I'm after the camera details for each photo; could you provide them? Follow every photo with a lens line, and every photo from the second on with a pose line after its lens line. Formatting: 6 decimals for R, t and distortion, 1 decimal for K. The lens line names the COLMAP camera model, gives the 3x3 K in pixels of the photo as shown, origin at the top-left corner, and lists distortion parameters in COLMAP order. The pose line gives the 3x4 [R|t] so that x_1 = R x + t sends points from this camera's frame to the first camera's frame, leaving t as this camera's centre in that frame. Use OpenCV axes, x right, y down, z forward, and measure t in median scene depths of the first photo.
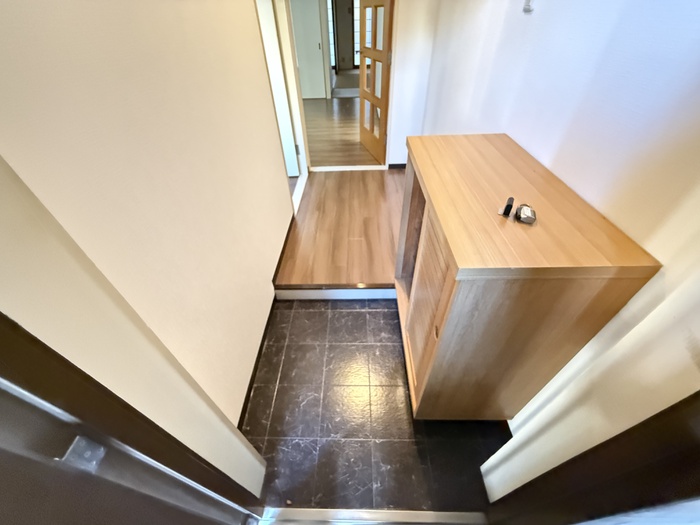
lens RADIAL K [[278.8, 0, 348.4], [0, 278.8, 261.3], [0, 0, 1]] dist [-0.000261, -0.000080]
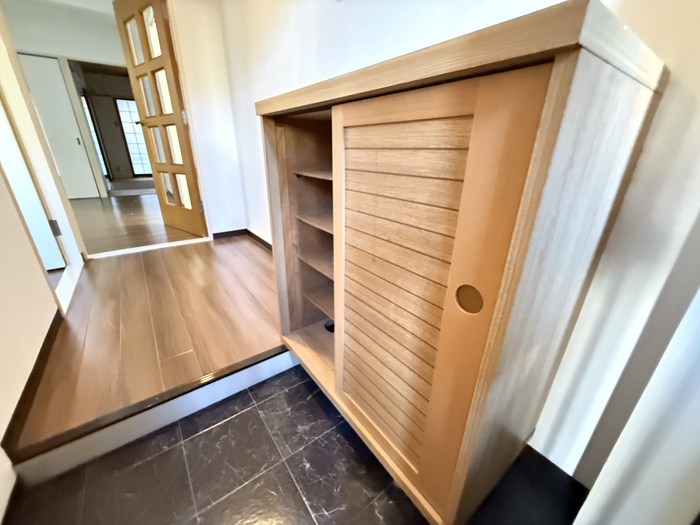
lens RADIAL K [[280.0, 0, 344.5], [0, 280.0, 261.2], [0, 0, 1]] dist [0.007839, -0.000034]
pose [[0.796326, -0.184279, 0.576113, -0.046213], [0.377000, 0.896038, -0.234492, 0.079204], [-0.473007, 0.403927, 0.783012, 0.233311]]
